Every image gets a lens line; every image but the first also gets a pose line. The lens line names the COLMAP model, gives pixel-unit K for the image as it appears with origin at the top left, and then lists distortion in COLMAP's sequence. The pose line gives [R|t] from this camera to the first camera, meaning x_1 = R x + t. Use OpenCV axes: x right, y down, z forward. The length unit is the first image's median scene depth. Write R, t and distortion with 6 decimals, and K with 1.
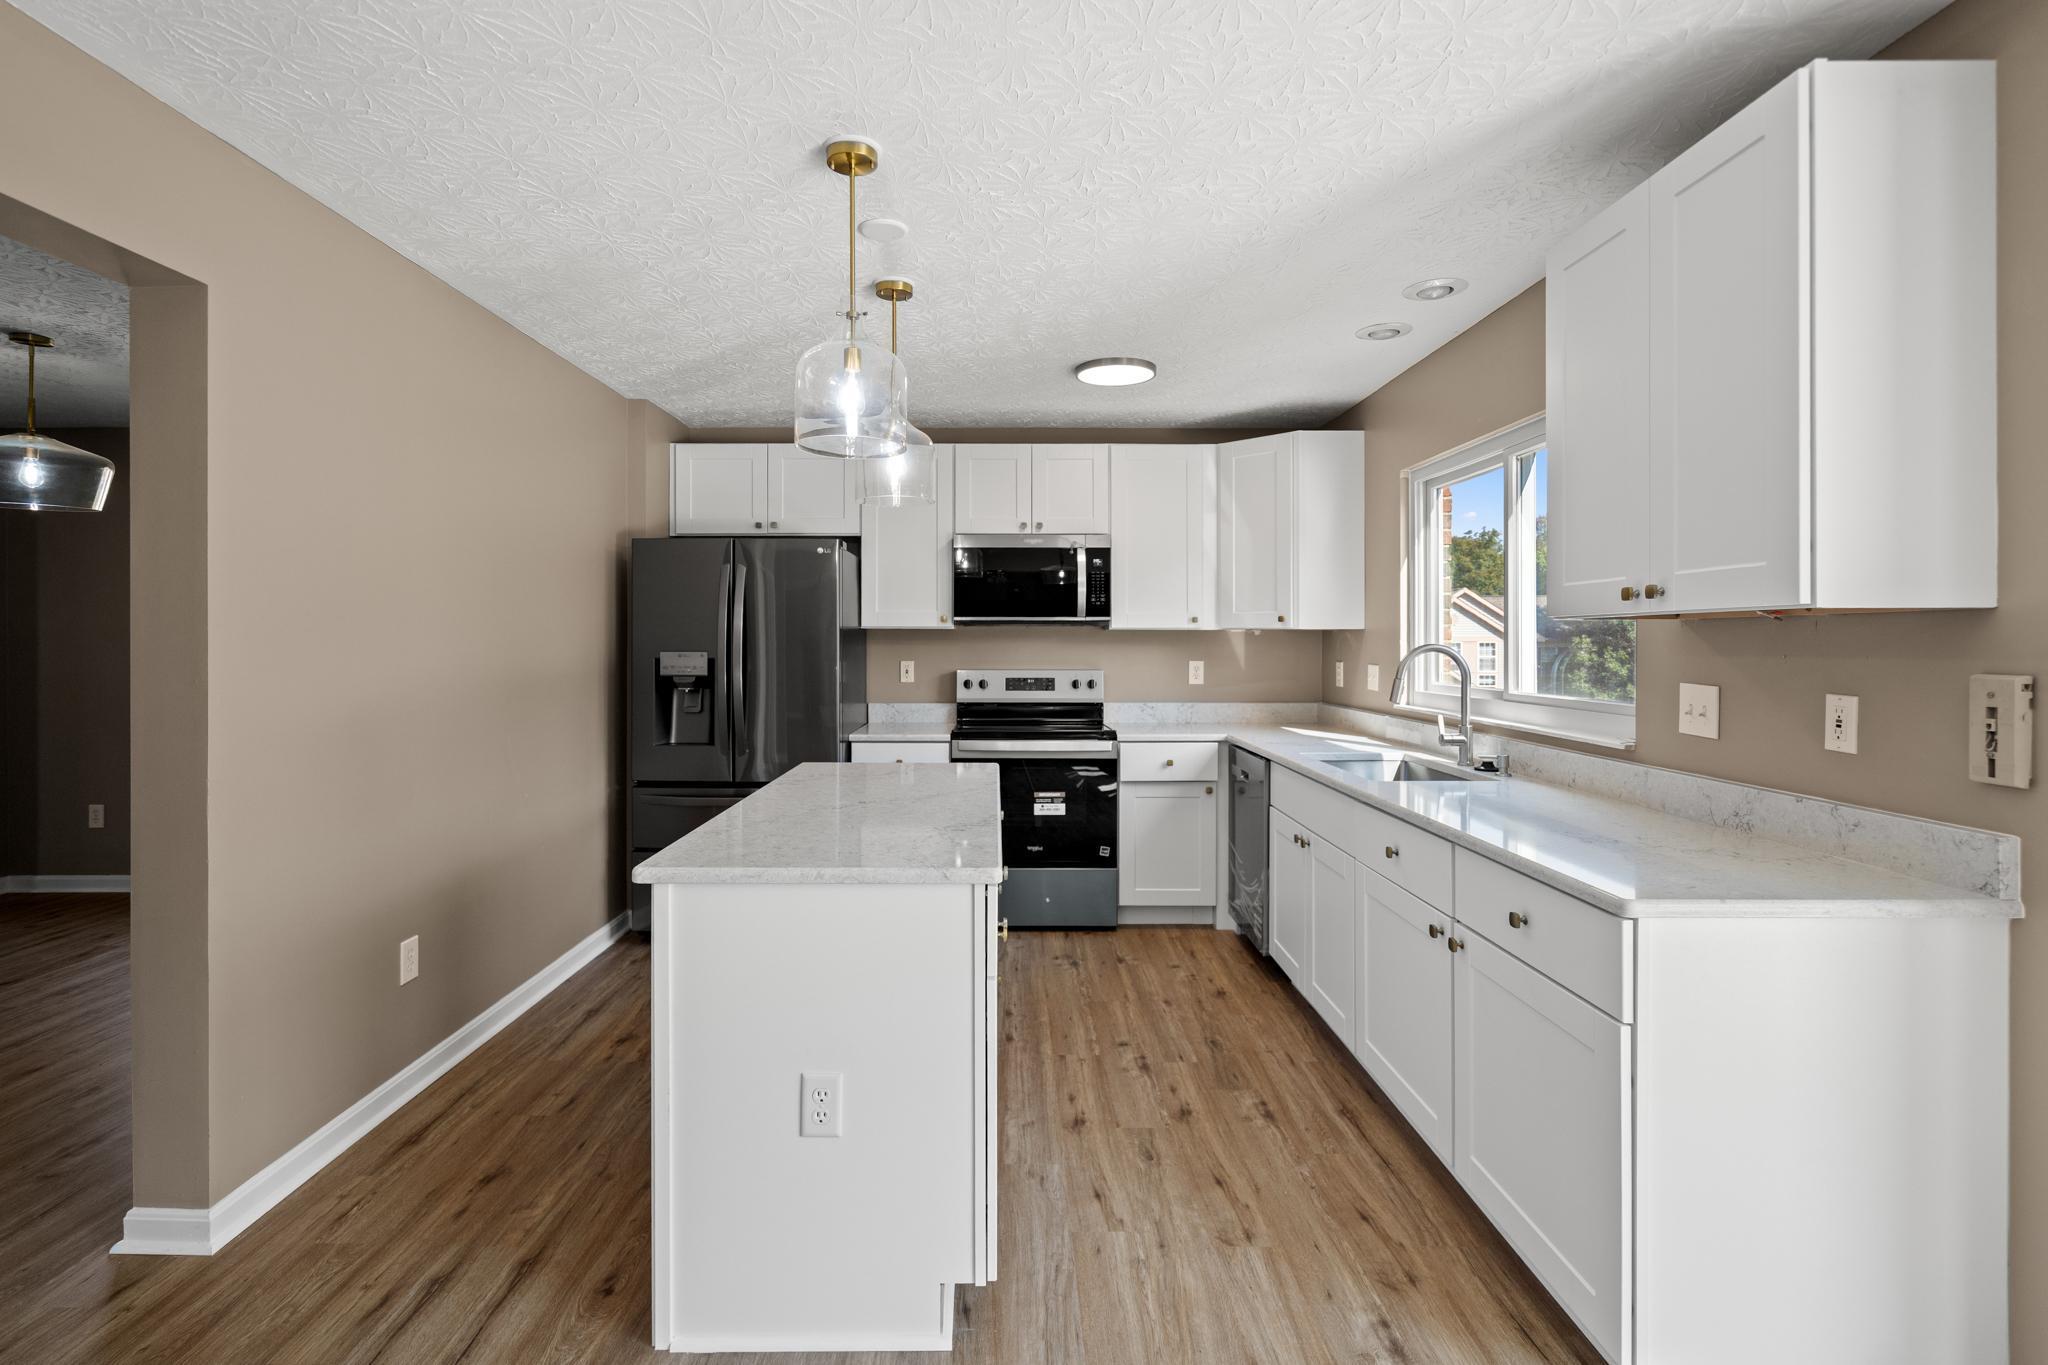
lens RADIAL K [[957.4, 0, 1014.2], [0, 957.4, 643.7], [0, 0, 1]] dist [0.001185, 0.000228]
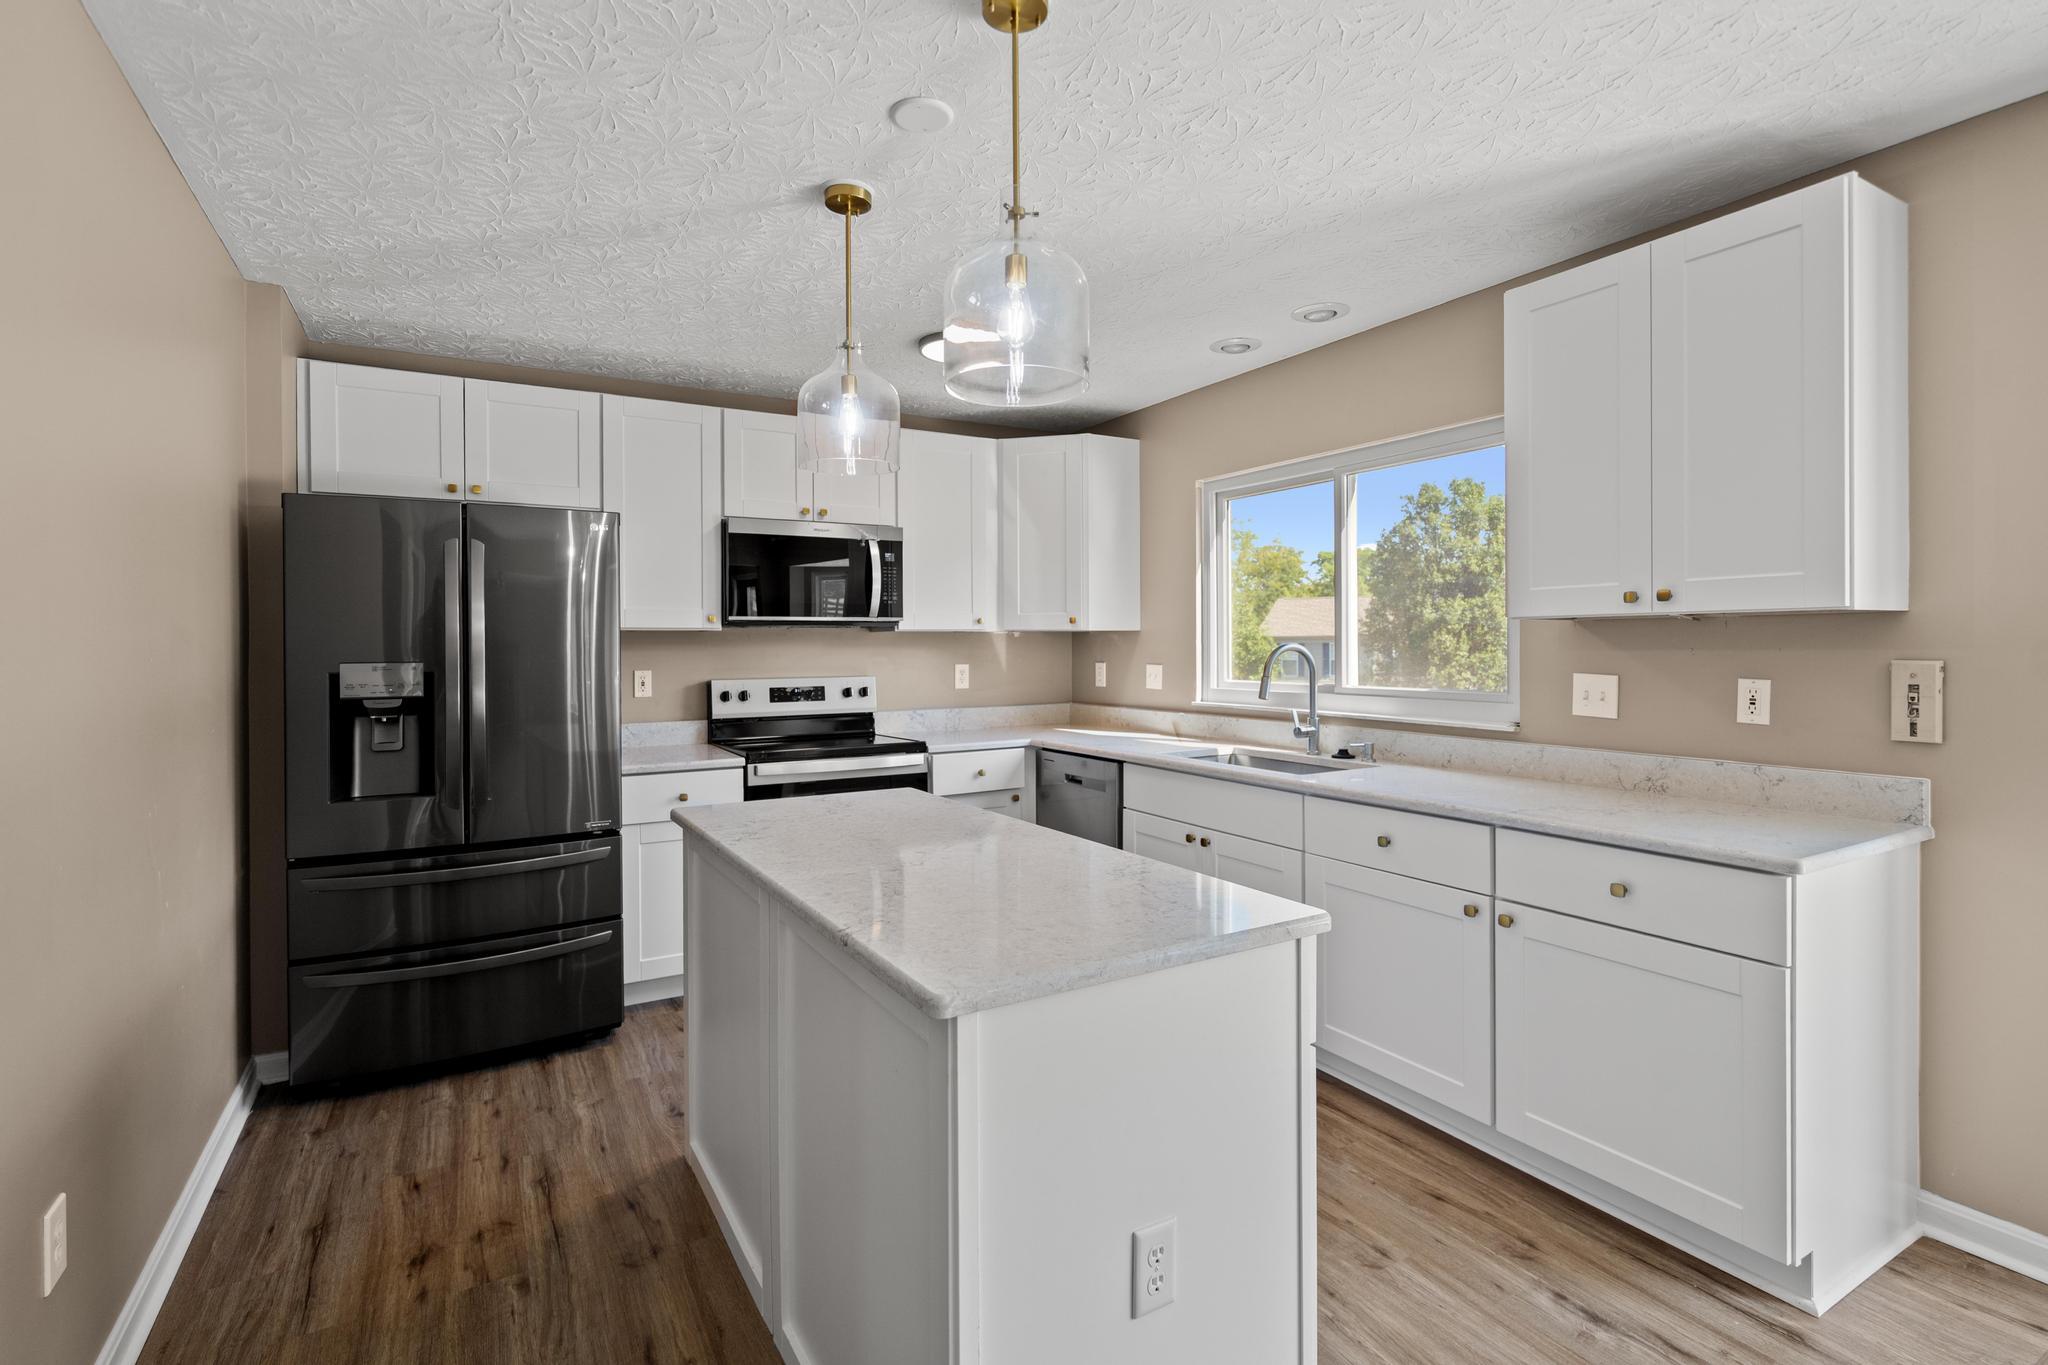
lens RADIAL K [[949.3, 0, 1014.3], [0, 949.3, 649.1], [0, 0, 1]] dist [0.000079, 0.000250]
pose [[0.867876, -0.009661, 0.496687, -0.289033], [0.009167, 0.999952, 0.003432, 0.000153], [-0.496696, 0.001574, 0.867923, 0.183552]]
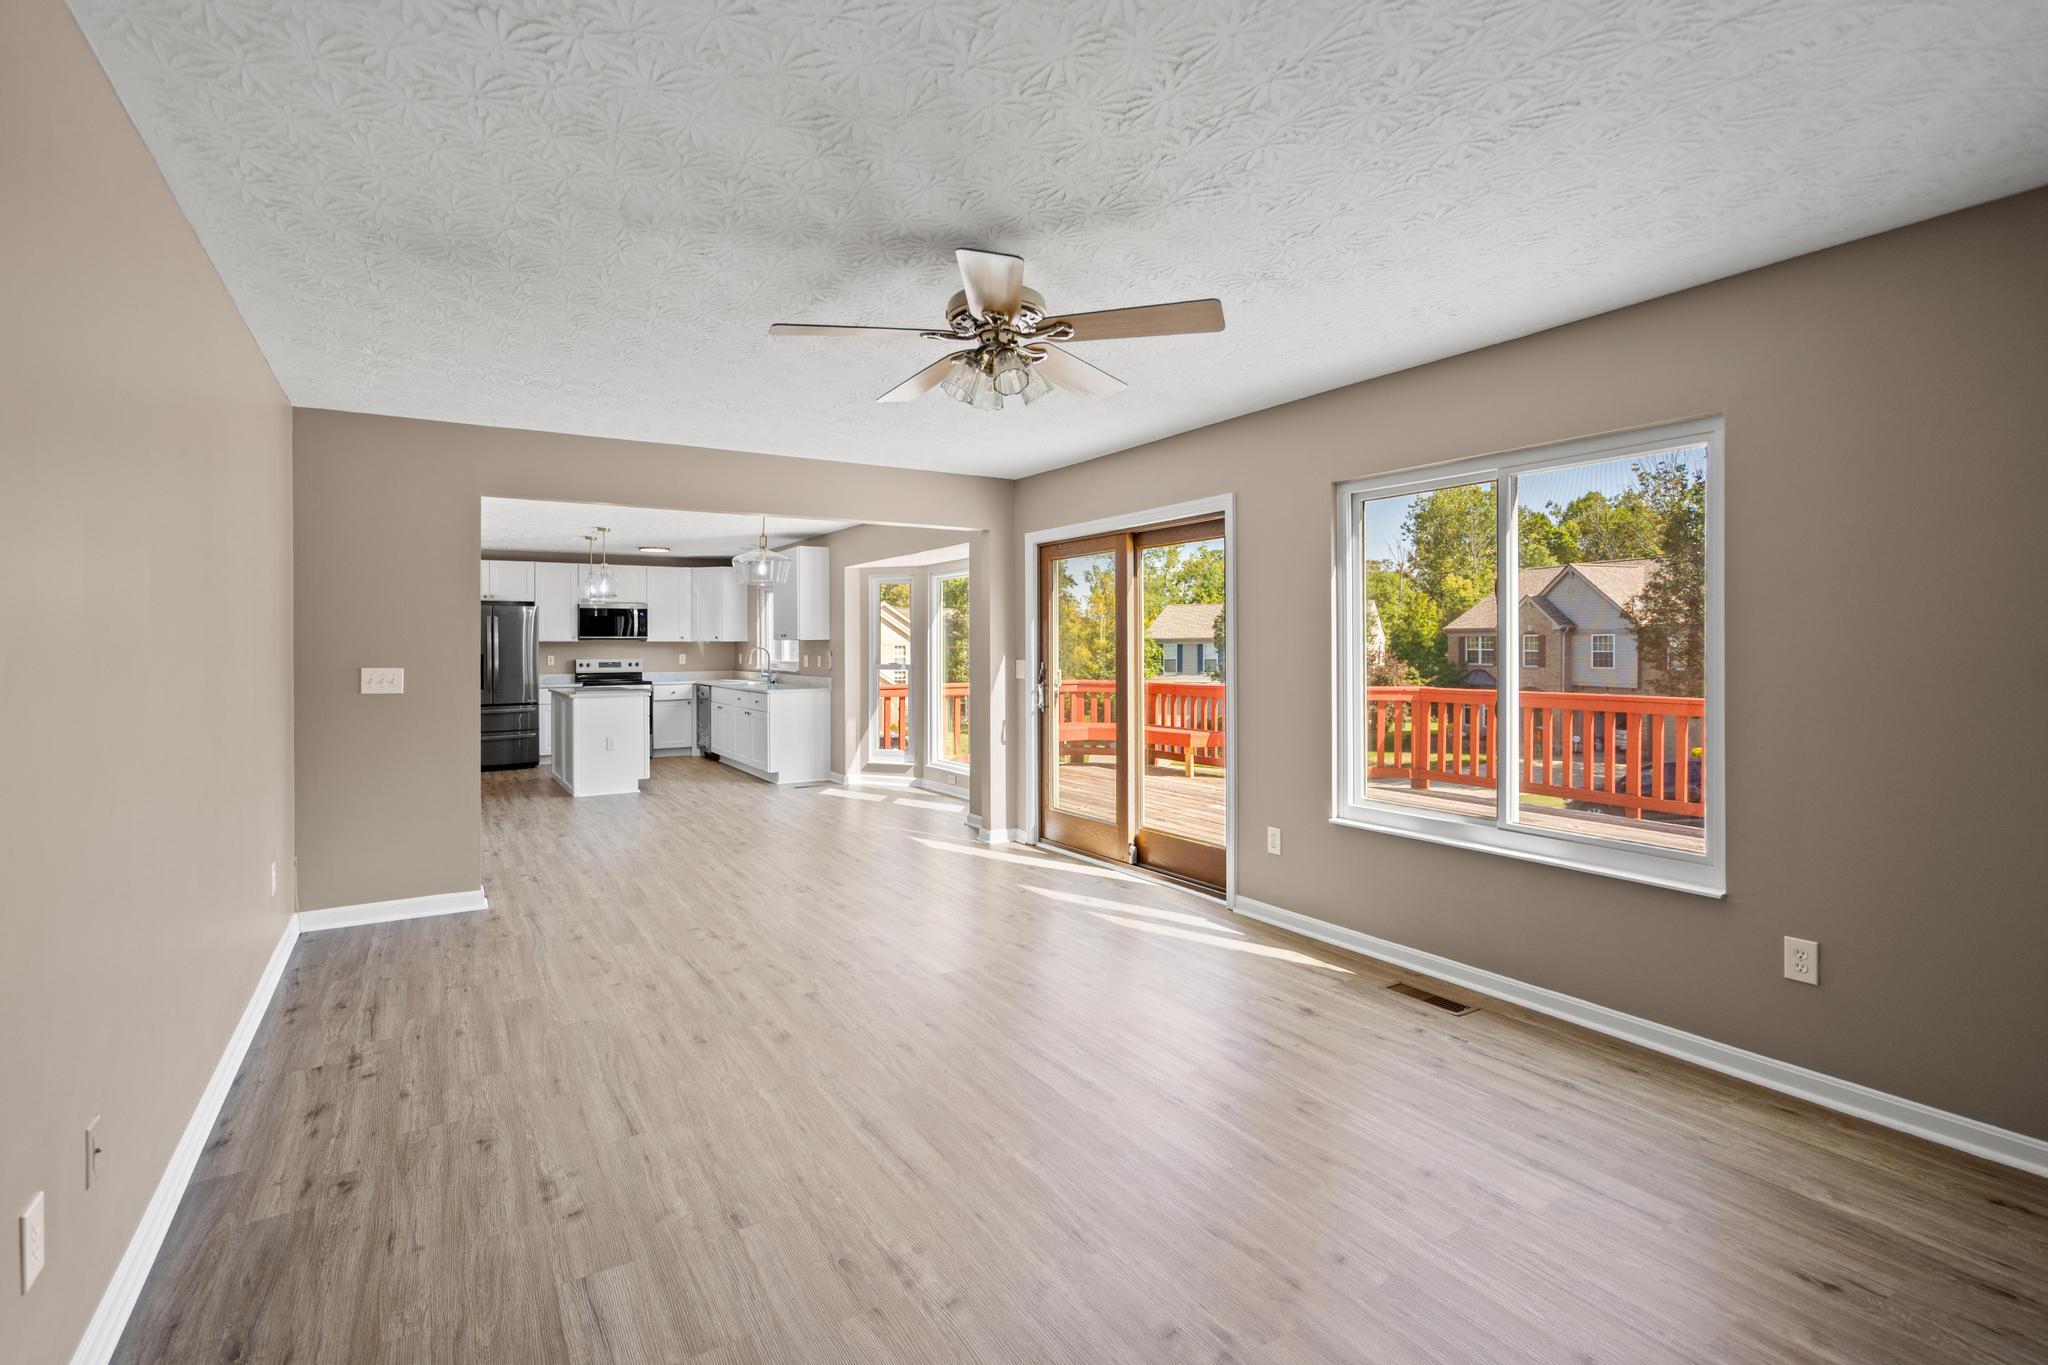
lens RADIAL K [[949.3, 0, 1014.3], [0, 949.3, 649.1], [0, 0, 1]] dist [0.000079, 0.000250]
pose [[0.855001, -0.008424, 0.518559, -0.413385], [0.007609, 0.999964, 0.003700, 0.003004], [-0.518571, 0.000782, 0.855034, -1.823401]]
